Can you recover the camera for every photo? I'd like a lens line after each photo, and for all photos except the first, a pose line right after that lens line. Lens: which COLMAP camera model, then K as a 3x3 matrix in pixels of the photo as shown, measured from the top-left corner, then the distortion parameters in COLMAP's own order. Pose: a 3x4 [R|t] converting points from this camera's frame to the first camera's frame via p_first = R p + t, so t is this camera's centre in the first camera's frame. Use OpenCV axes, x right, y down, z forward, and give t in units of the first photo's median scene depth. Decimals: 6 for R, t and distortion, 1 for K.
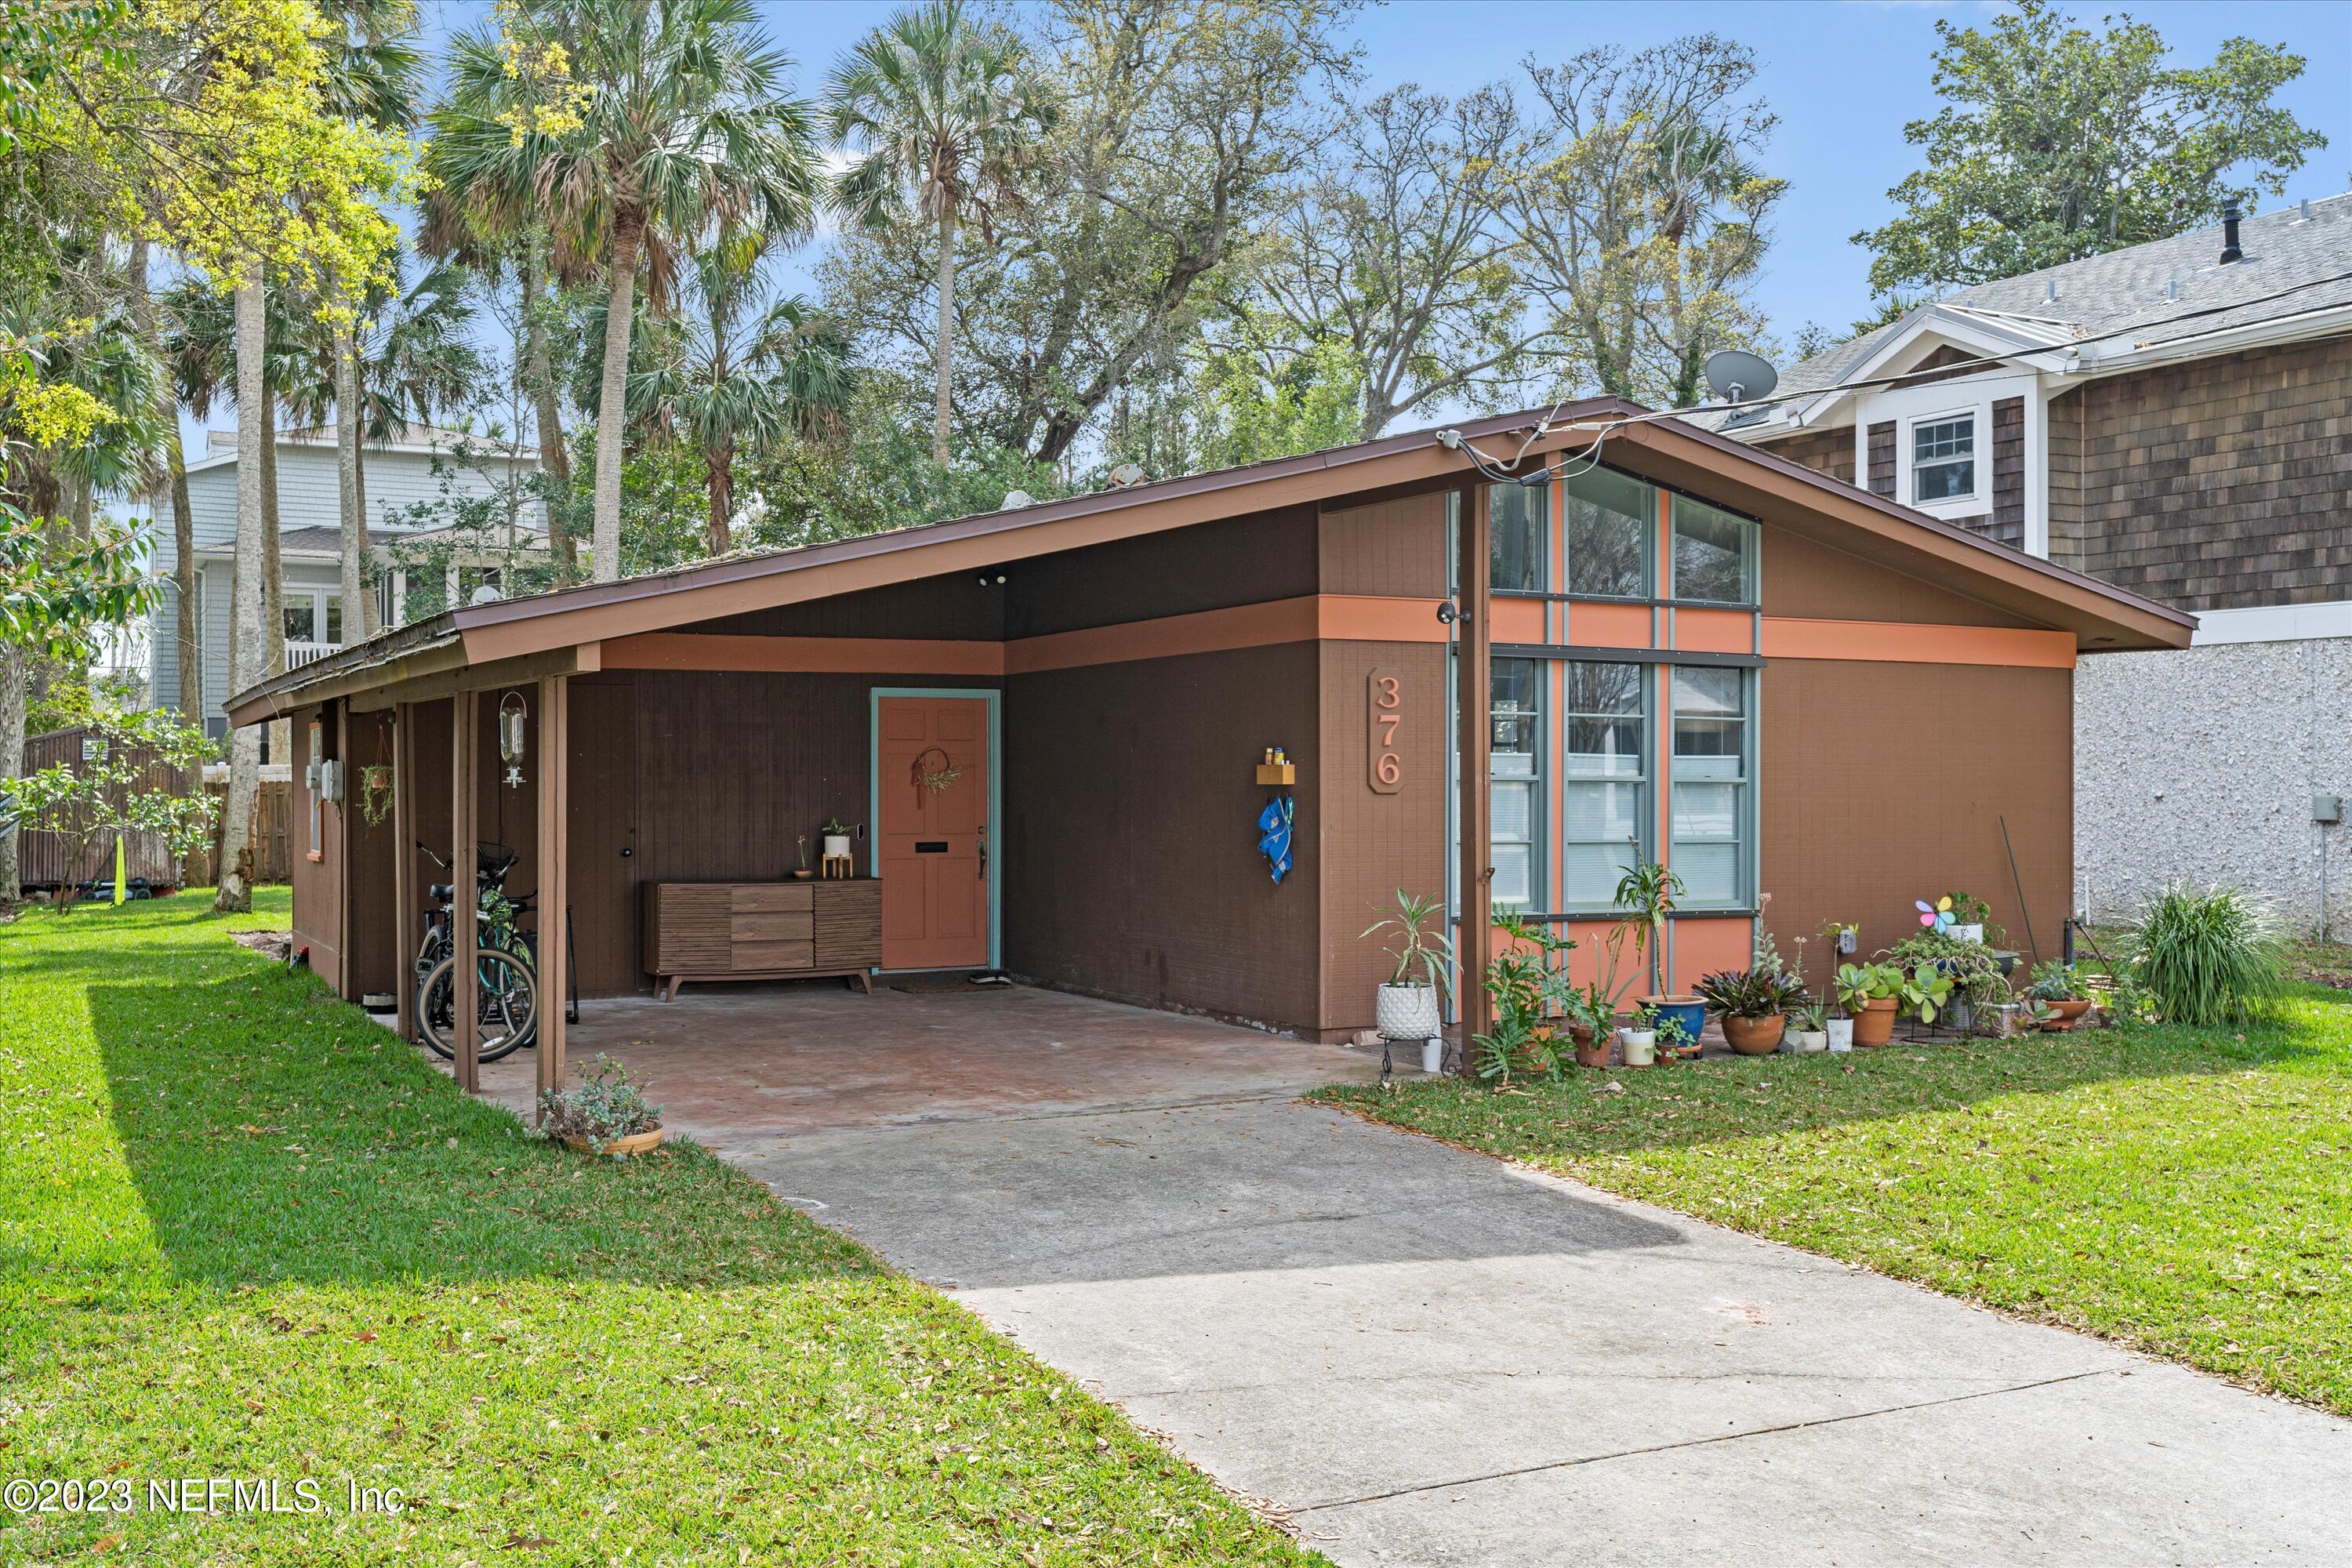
lens RADIAL K [[2201.0, 0, 1180.7], [0, 2201.0, 802.8], [0, 0, 1]] dist [0.007306, 0.000000]
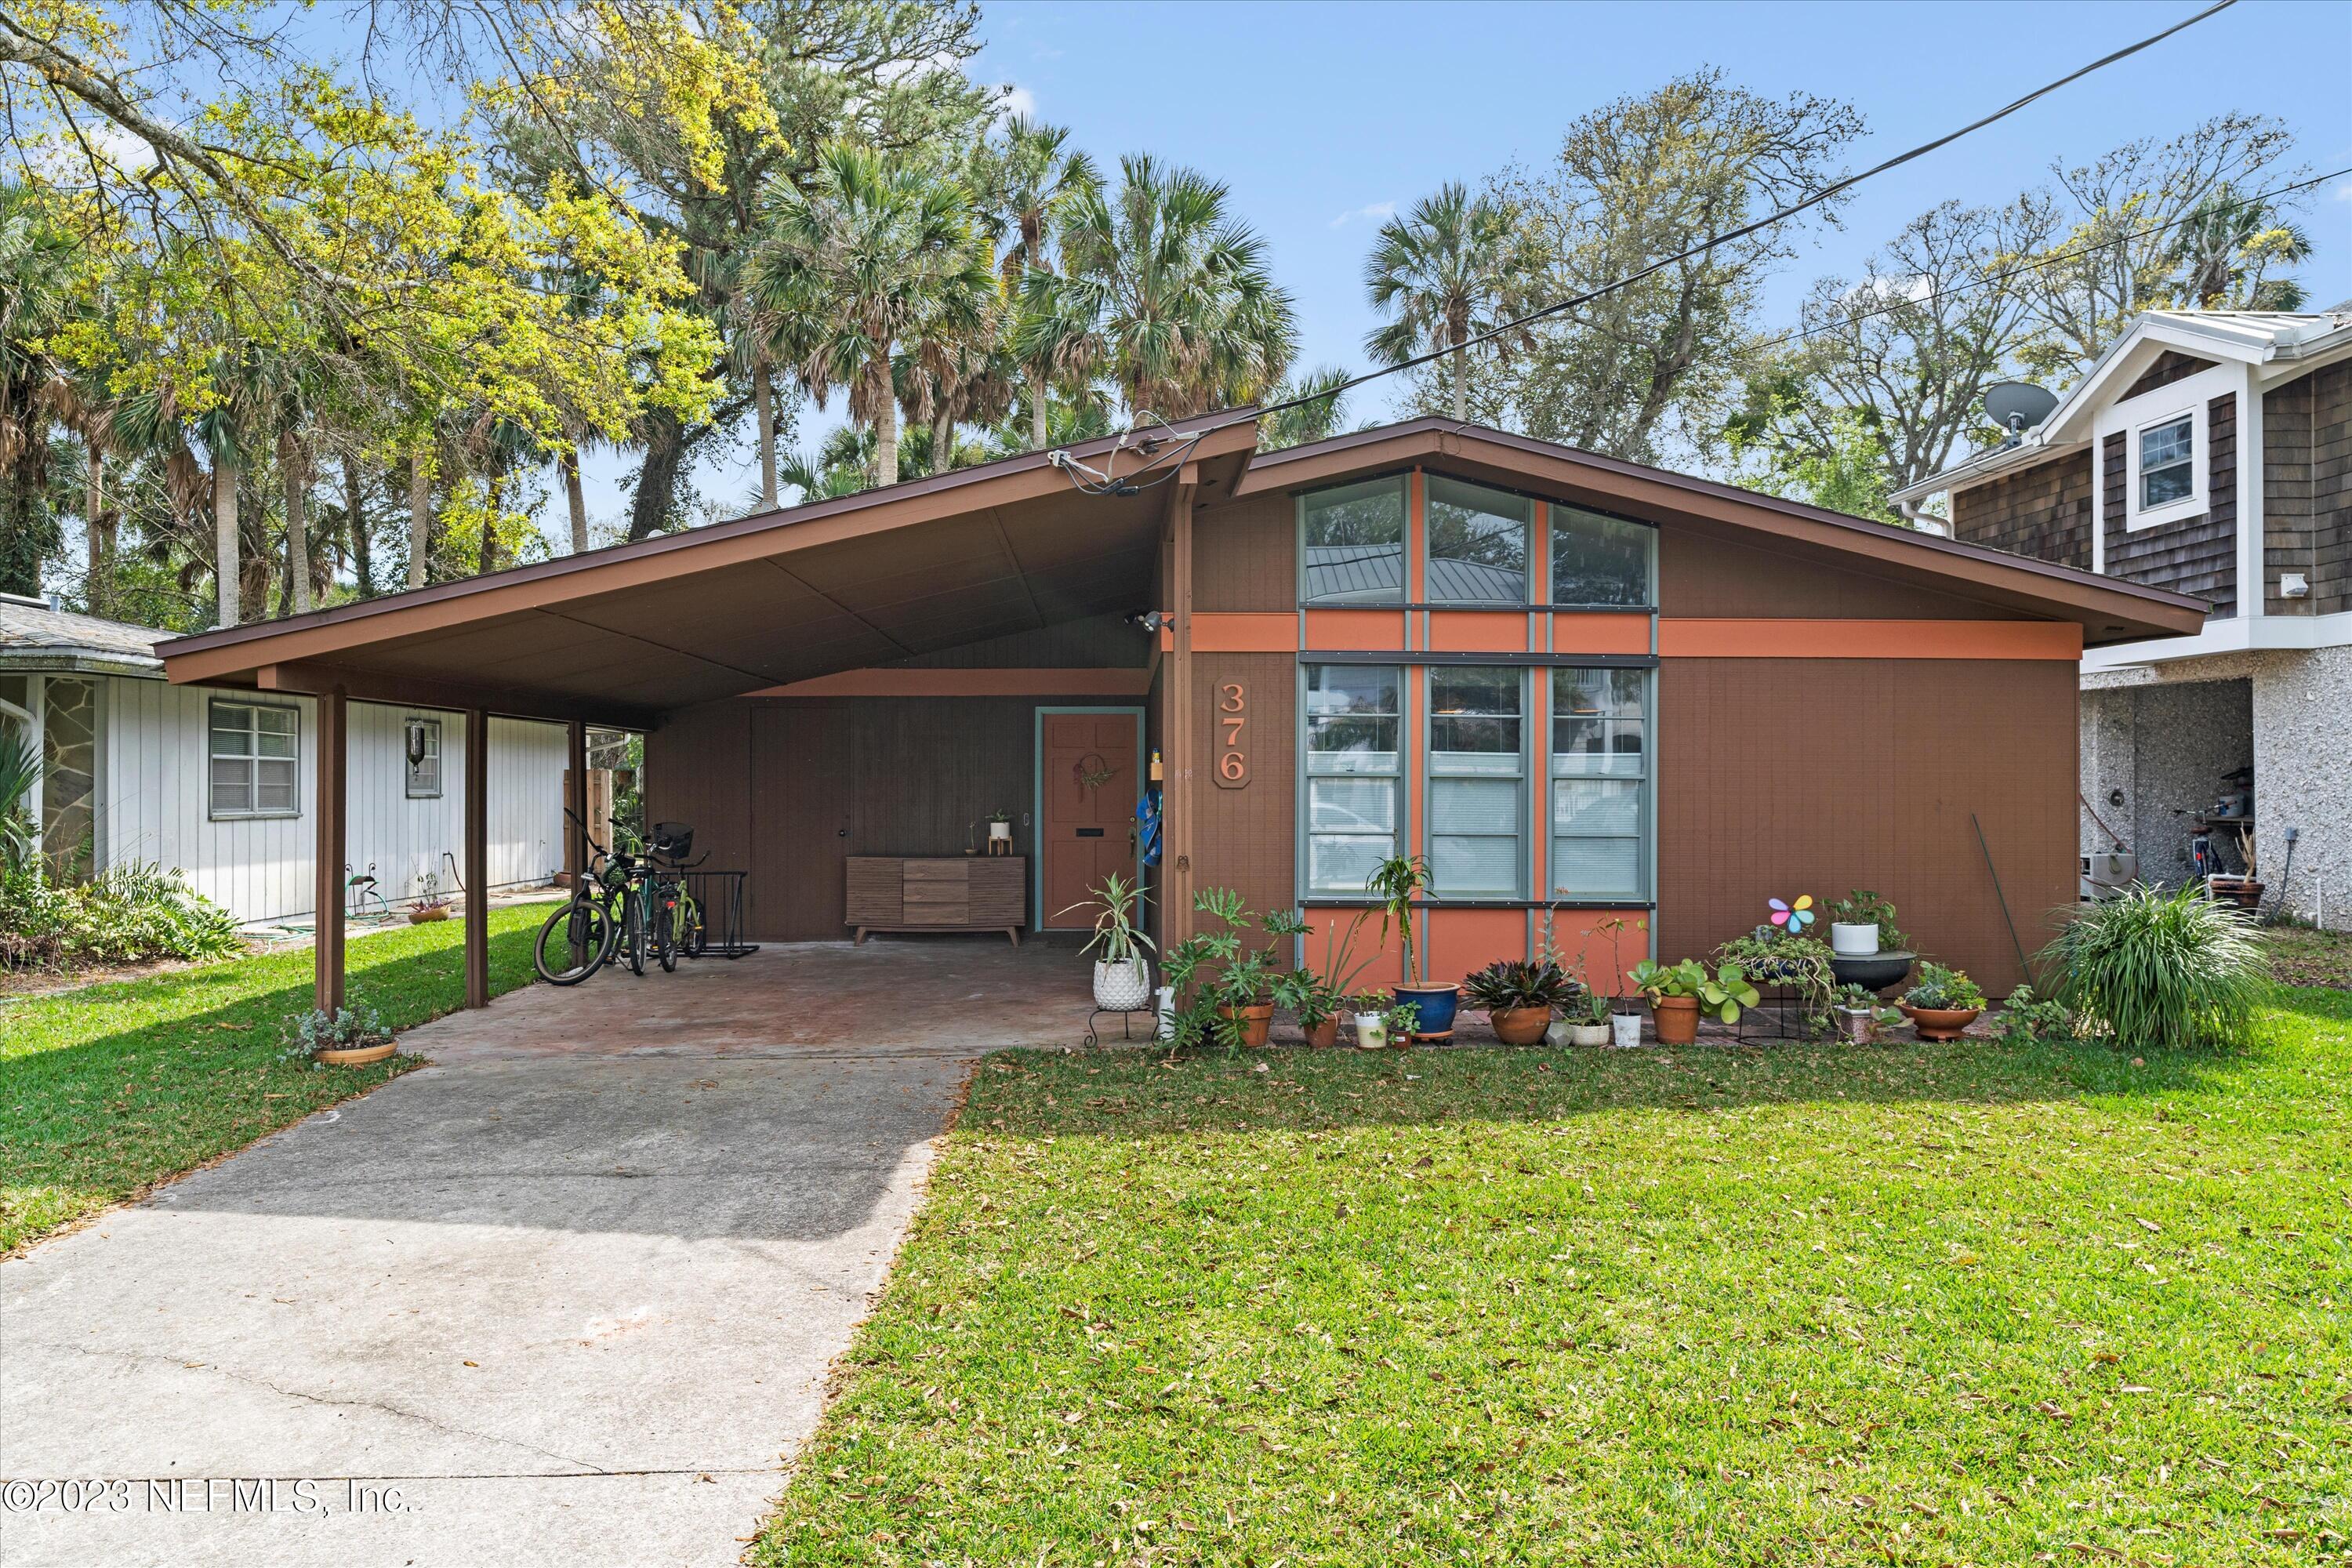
lens RADIAL K [[1578.5, 0, 1175.6], [0, 1578.5, 782.6], [0, 0, 1]] dist [-0.000618, 0.005446]
pose [[0.907605, -0.000018, -0.419825, 0.335488], [-0.005268, 0.999921, -0.011432, 0.002031], [0.419792, 0.012588, 0.907533, 0.214975]]
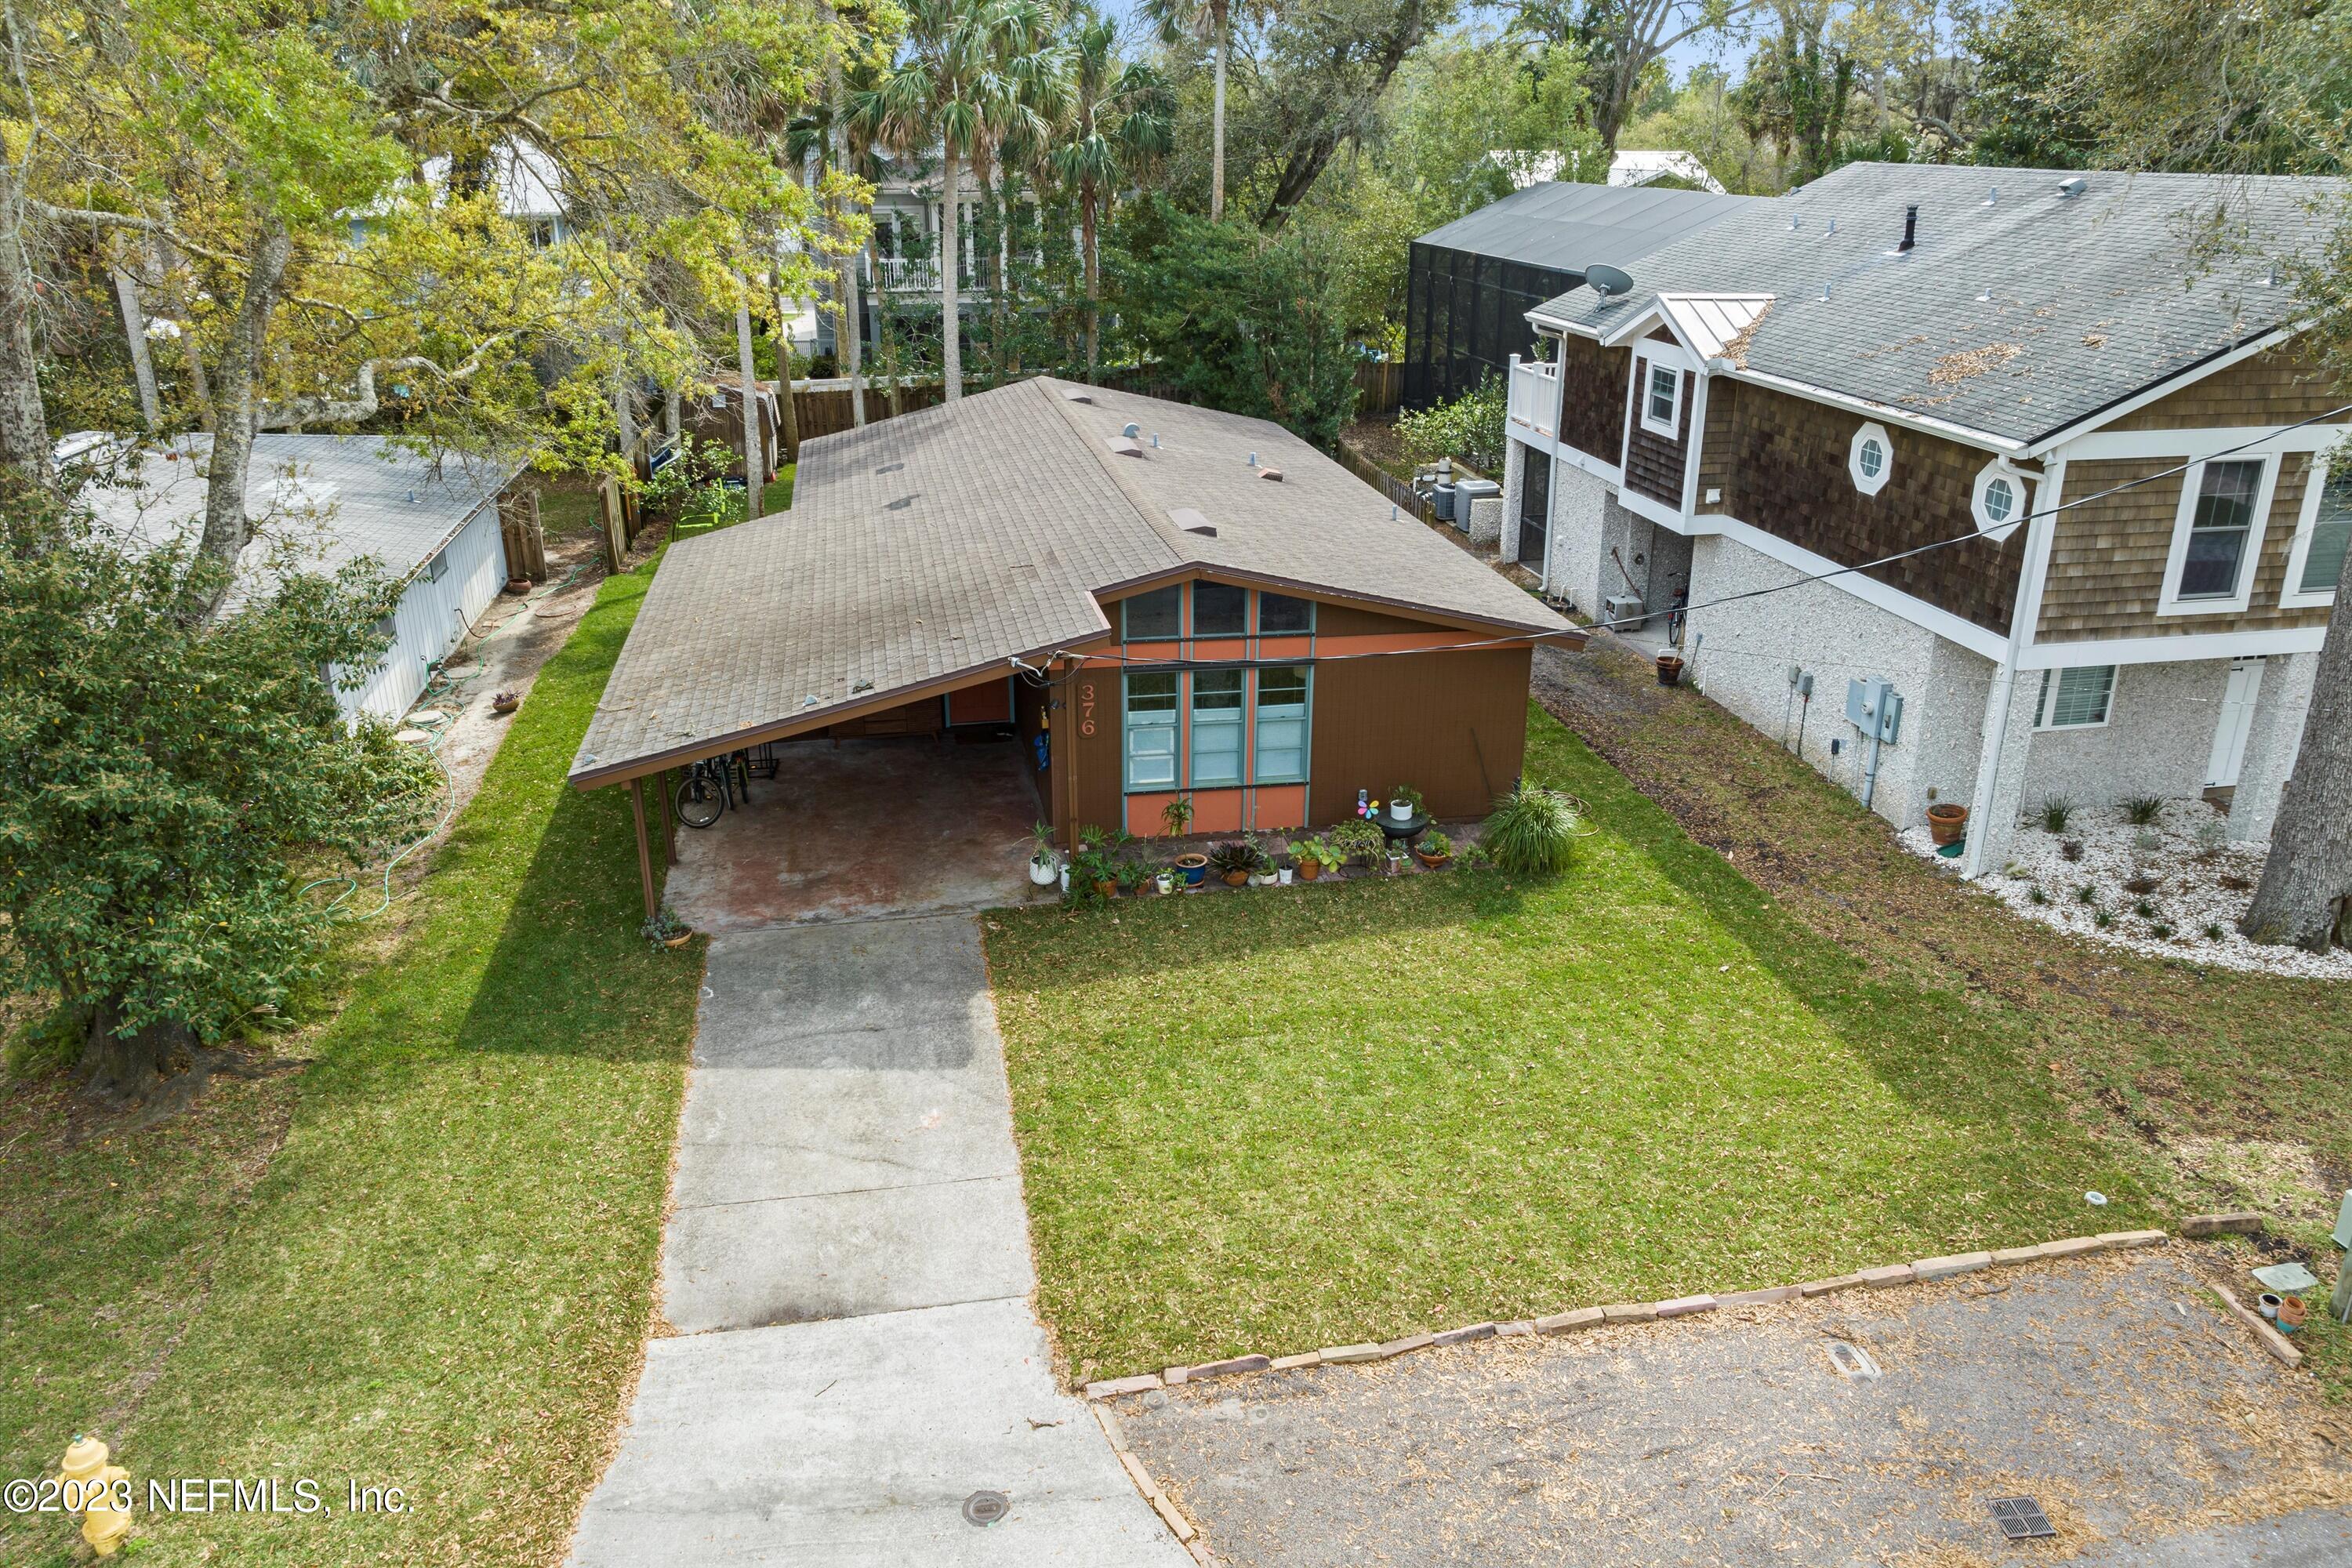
lens RADIAL K [[1578.5, 0, 1181.9], [0, 1578.5, 778.0], [0, 0, 1]] dist [-0.000618, 0.005446]
pose [[0.961565, 0.100631, -0.255473, 0.467935], [-0.006844, 0.938915, 0.344081, -0.400610], [0.274493, -0.329108, 0.903516, -0.279748]]
